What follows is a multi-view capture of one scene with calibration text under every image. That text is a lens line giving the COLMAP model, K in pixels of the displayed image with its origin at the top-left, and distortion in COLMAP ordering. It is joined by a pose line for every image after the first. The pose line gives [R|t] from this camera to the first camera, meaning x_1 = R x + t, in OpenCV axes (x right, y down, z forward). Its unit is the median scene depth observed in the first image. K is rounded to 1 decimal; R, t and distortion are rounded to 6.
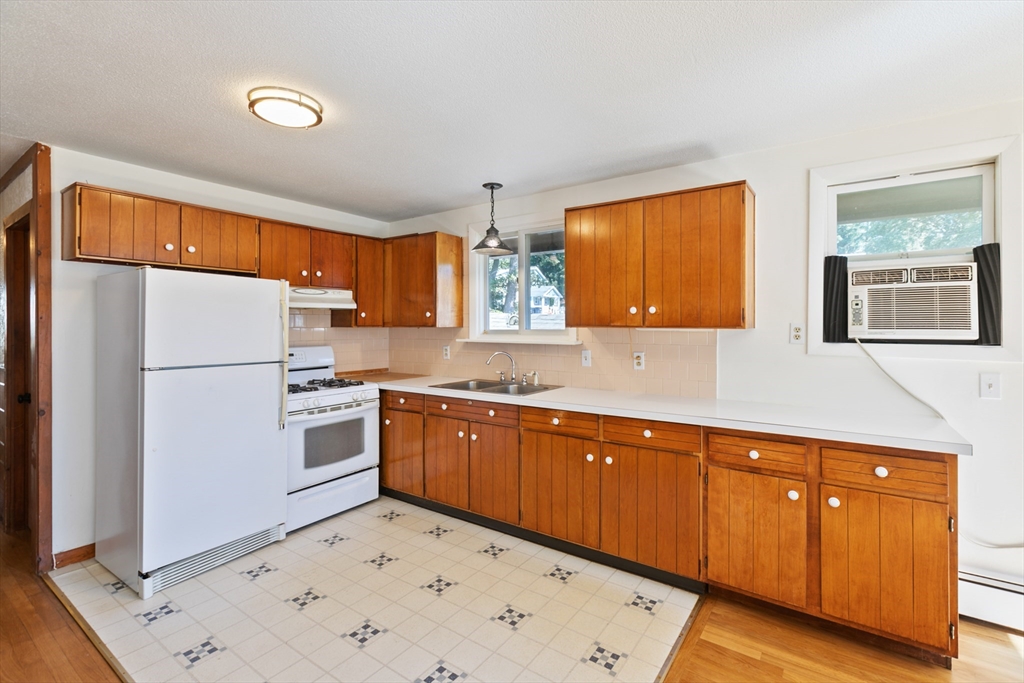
lens RADIAL K [[467.6, 0, 514.0], [0, 467.6, 323.1], [0, 0, 1]] dist [-0.000529, -0.000098]
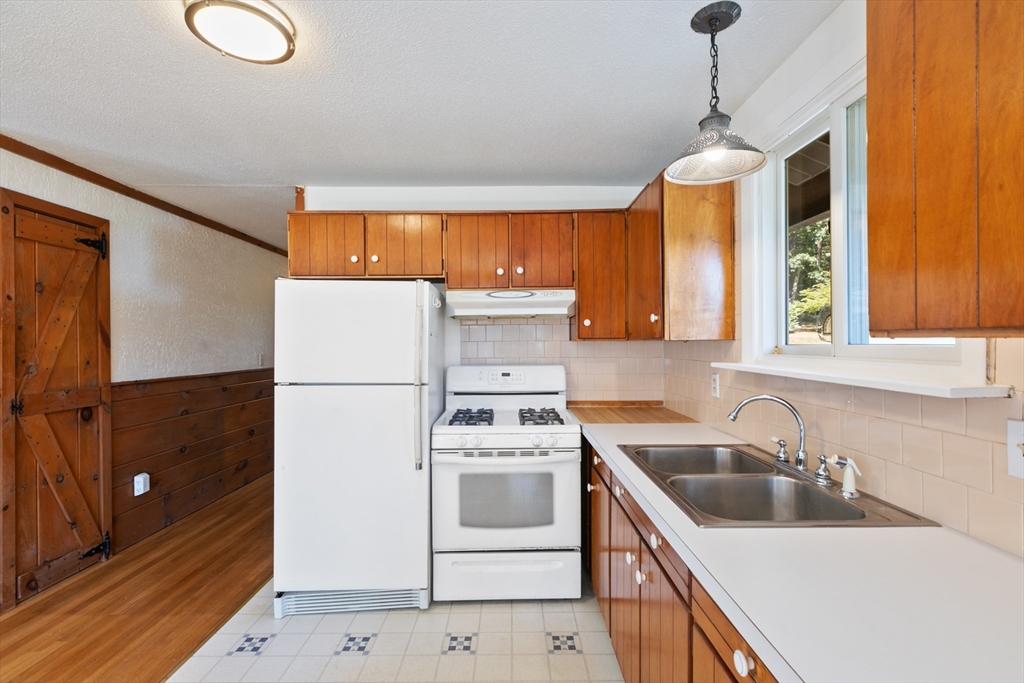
lens RADIAL K [[458.1, 0, 512.0], [0, 458.1, 341.5], [0, 0, 1]] dist [-0.002851, 0.000038]
pose [[0.581410, -0.002434, -0.813607, 0.186540], [0.008854, 0.999955, 0.003335, 0.007713], [0.813562, -0.009143, 0.581406, 0.567164]]
